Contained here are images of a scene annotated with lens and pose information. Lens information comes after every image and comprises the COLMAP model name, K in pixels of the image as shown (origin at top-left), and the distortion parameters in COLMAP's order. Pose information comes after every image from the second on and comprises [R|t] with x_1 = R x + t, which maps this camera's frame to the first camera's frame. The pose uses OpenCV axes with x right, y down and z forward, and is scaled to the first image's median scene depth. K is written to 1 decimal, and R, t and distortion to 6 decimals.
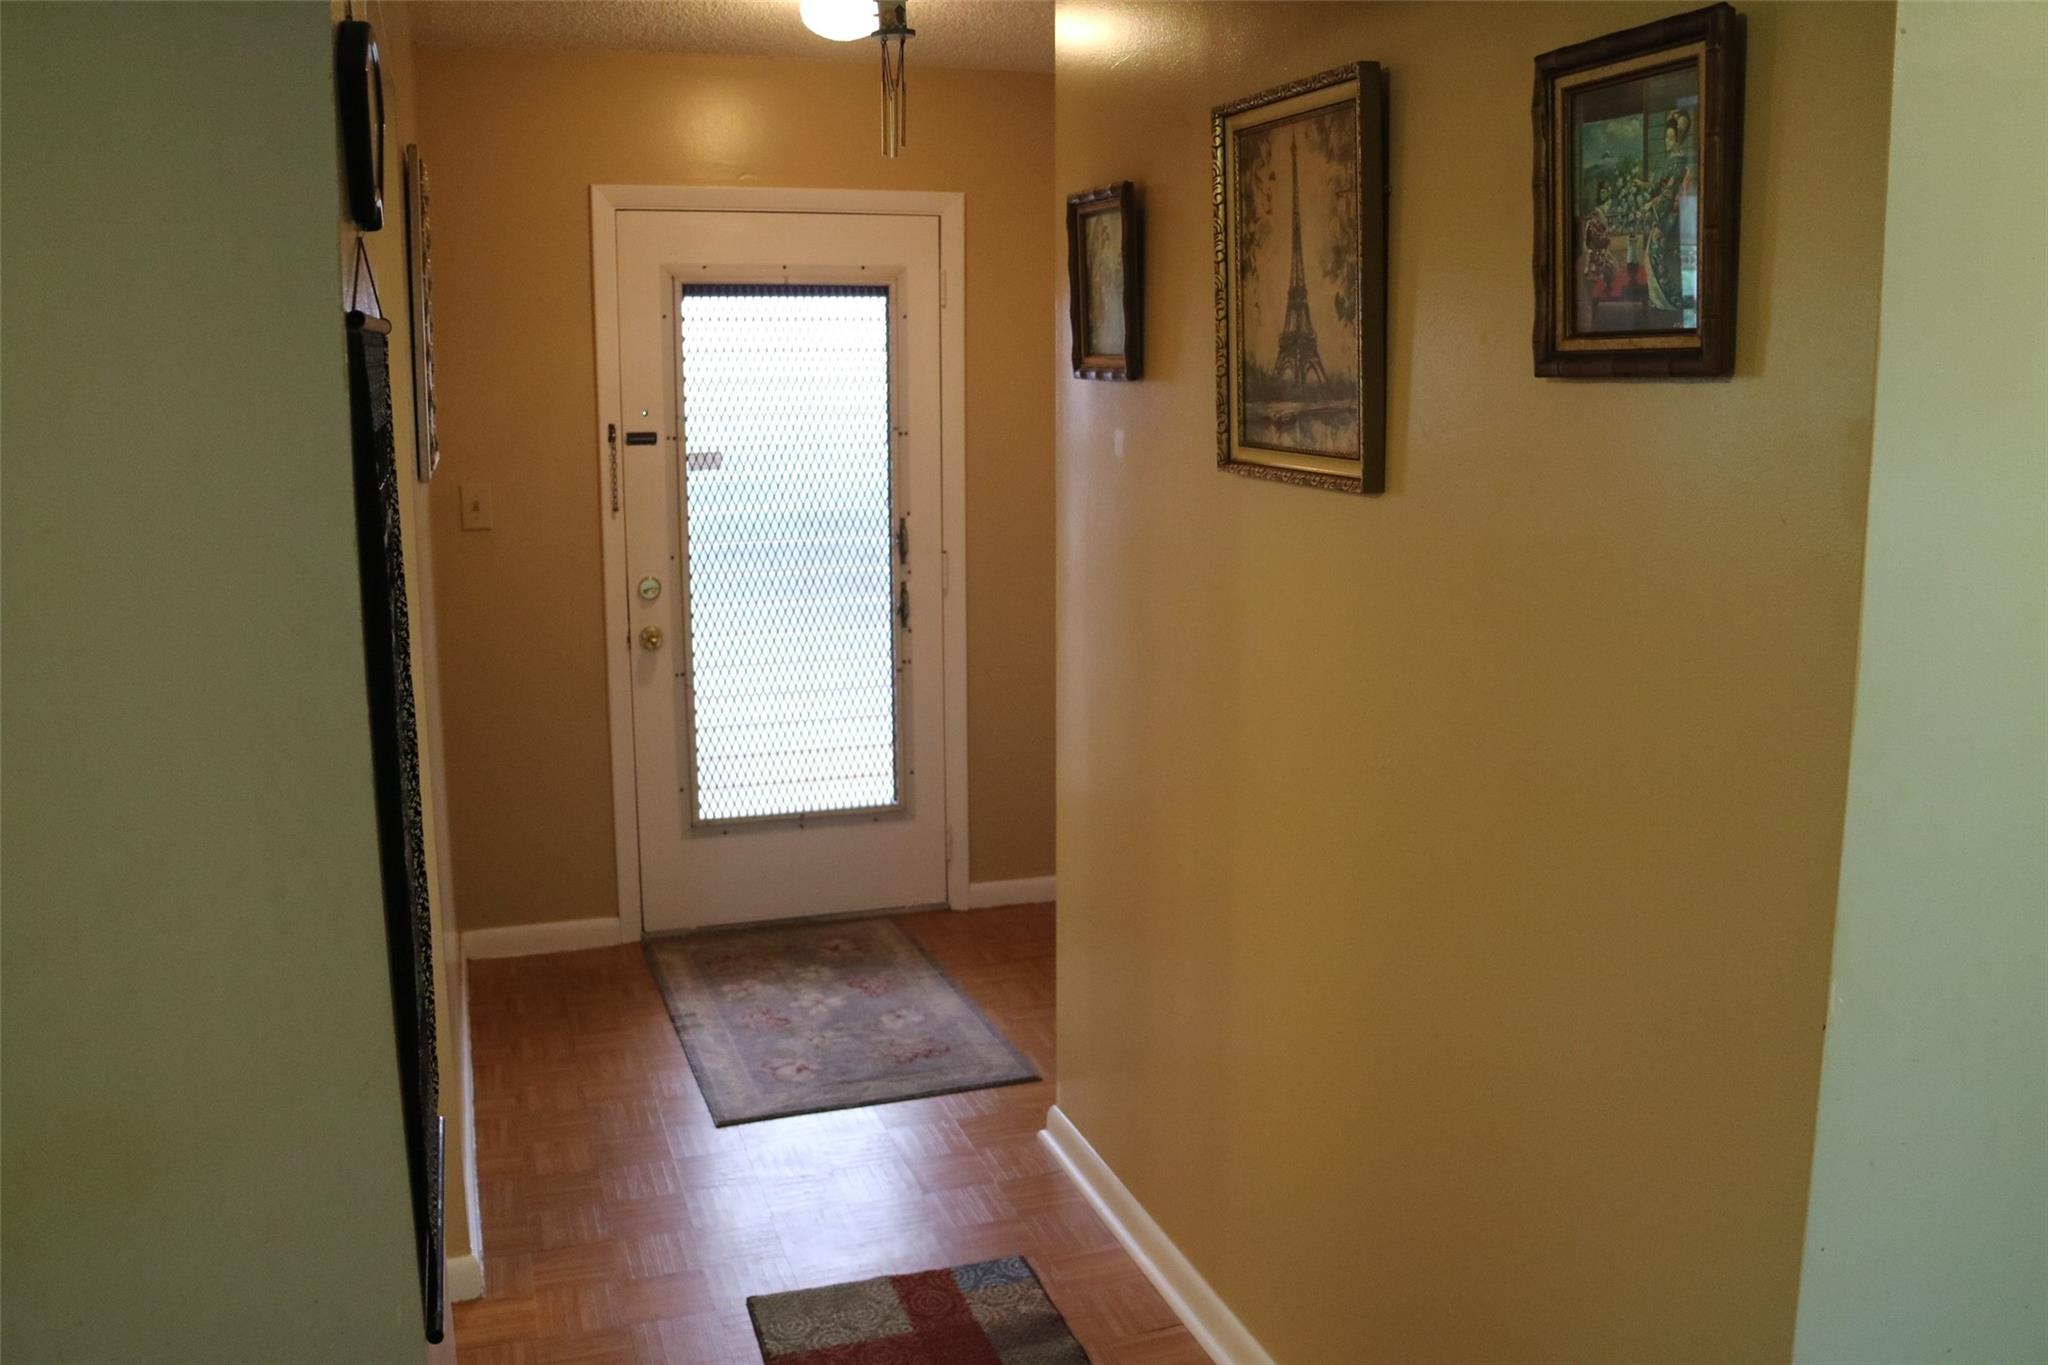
lens RADIAL K [[1799.2, 0, 1024.0], [0, 1799.2, 682.5], [0, 0, 1]] dist [-0.009730, -0.003637]
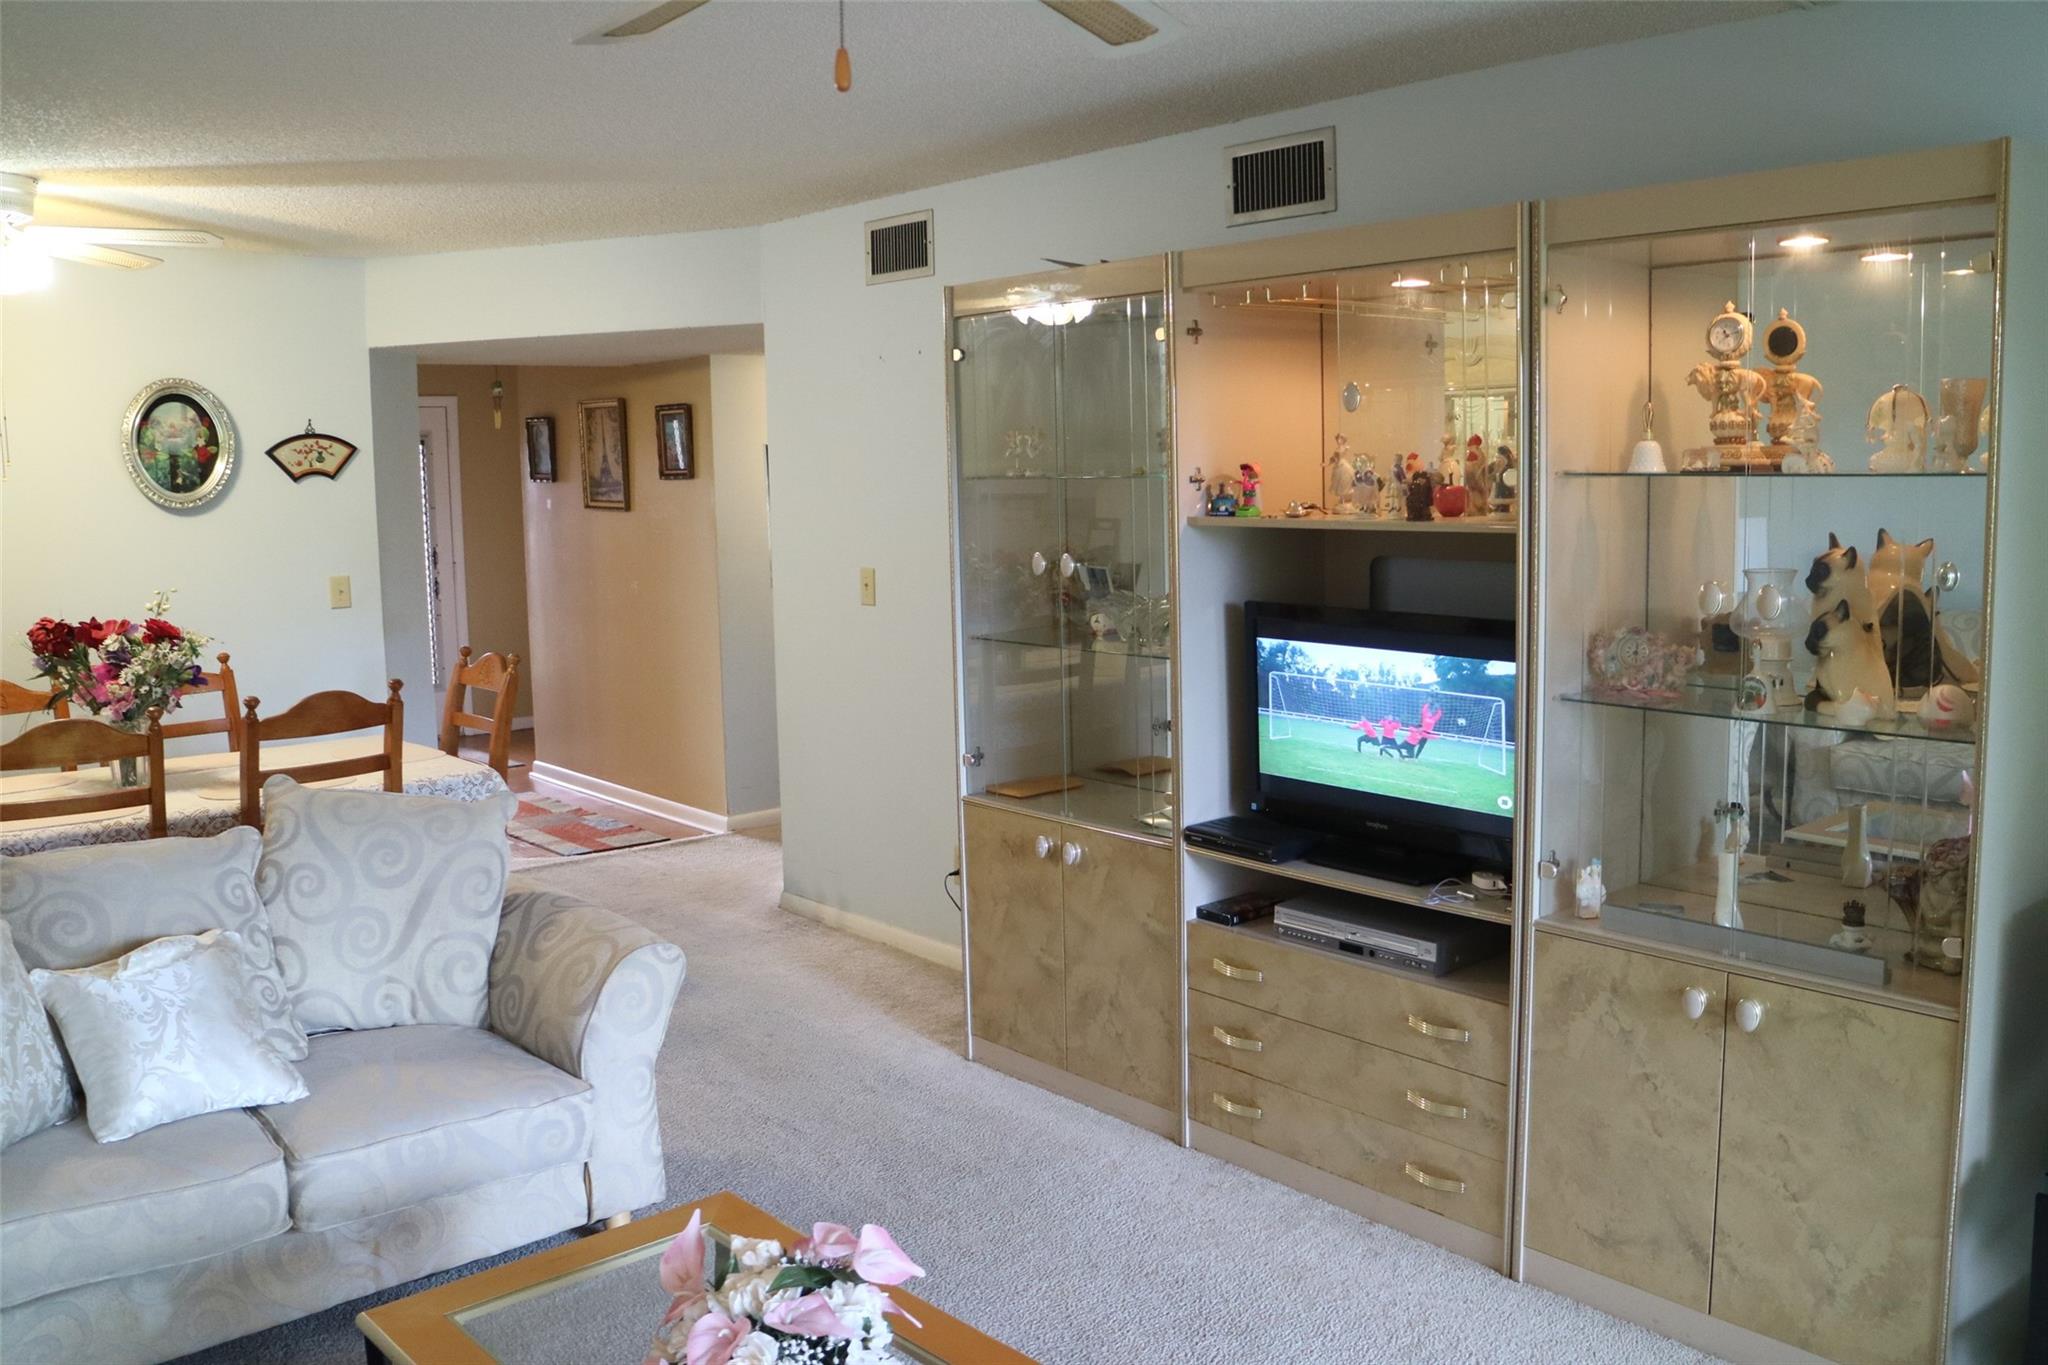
lens RADIAL K [[1799.2, 0, 1024.0], [0, 1799.2, 682.5], [0, 0, 1]] dist [-0.009730, -0.003637]
pose [[0.941529, -0.048671, 0.333399, -0.275849], [0.067628, 0.996673, -0.045487, 0.447657], [-0.330076, 0.065374, 0.941688, -2.604227]]
